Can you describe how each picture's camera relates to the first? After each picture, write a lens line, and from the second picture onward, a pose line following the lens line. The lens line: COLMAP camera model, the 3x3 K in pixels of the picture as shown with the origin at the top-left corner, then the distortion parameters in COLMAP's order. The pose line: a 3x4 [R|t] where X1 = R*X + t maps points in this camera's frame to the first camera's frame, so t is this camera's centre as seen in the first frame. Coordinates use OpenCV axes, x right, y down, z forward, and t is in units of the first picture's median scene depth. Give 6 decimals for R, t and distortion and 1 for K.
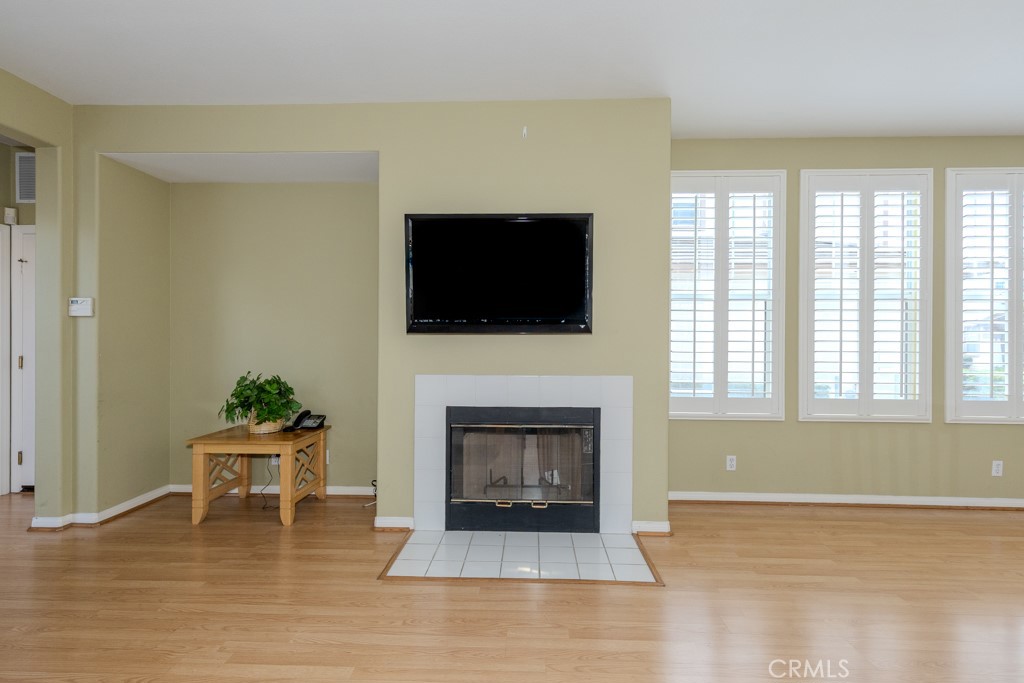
lens RADIAL K [[472.1, 0, 514.7], [0, 472.1, 343.8], [0, 0, 1]] dist [0.003889, 0.000303]
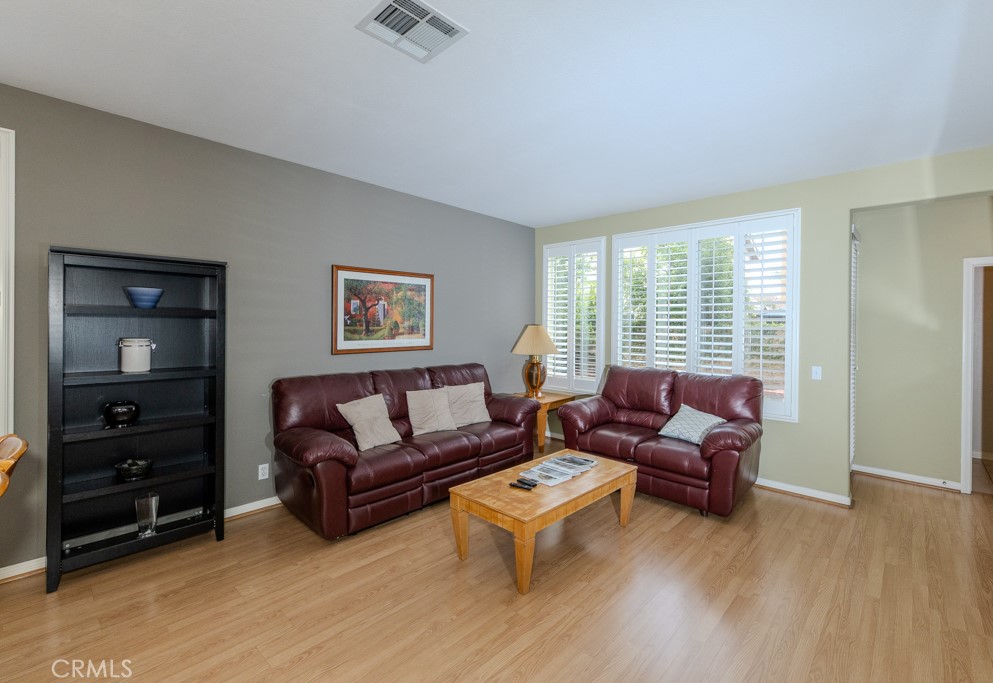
lens RADIAL K [[430.6, 0, 535.8], [0, 430.6, 327.6], [0, 0, 1]] dist [0.001782, 0.000618]
pose [[-0.624658, -0.009914, -0.780835, 0.471404], [-0.019672, 0.999802, 0.003044, -0.077009], [0.780650, 0.017262, -0.624729, 0.774729]]
